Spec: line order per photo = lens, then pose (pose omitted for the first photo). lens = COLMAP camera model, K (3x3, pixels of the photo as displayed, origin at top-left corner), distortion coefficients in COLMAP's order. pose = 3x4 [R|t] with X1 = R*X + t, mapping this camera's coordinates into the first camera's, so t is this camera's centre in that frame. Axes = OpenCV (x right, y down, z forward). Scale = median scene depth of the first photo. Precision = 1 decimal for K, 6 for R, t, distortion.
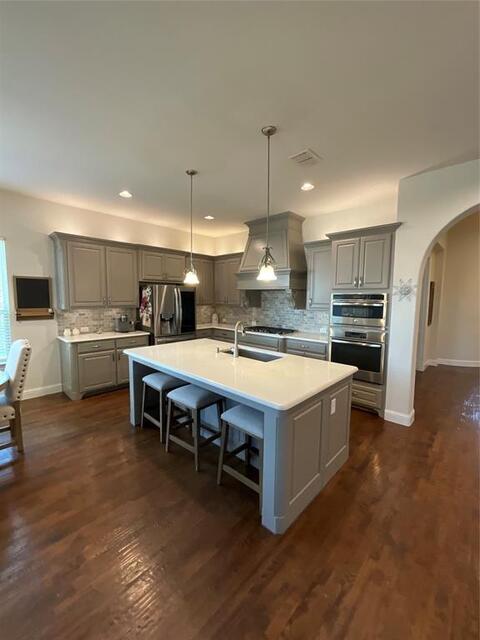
lens RADIAL K [[258.8, 0, 238.6], [0, 258.8, 320.0], [0, 0, 1]] dist [-0.006935, 0.002266]
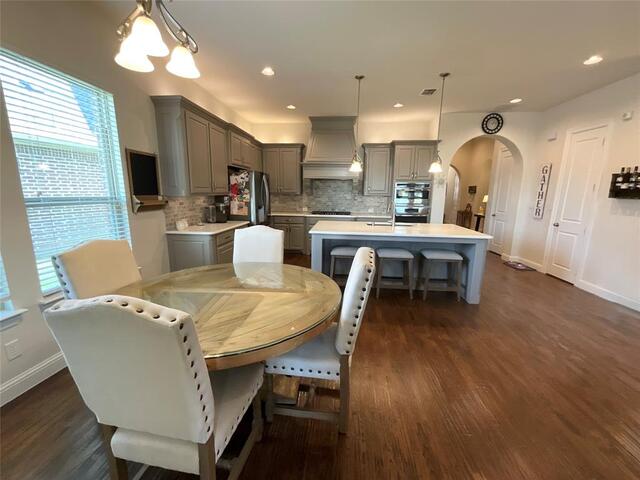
lens RADIAL K [[258.8, 0, 317.4], [0, 258.8, 239.2], [0, 0, 1]] dist [-0.006935, 0.002266]
pose [[0.795613, -0.110080, 0.595720, -0.739044], [0.049588, 0.991886, 0.117059, 0.015762], [-0.603772, -0.063593, 0.794616, 0.078354]]
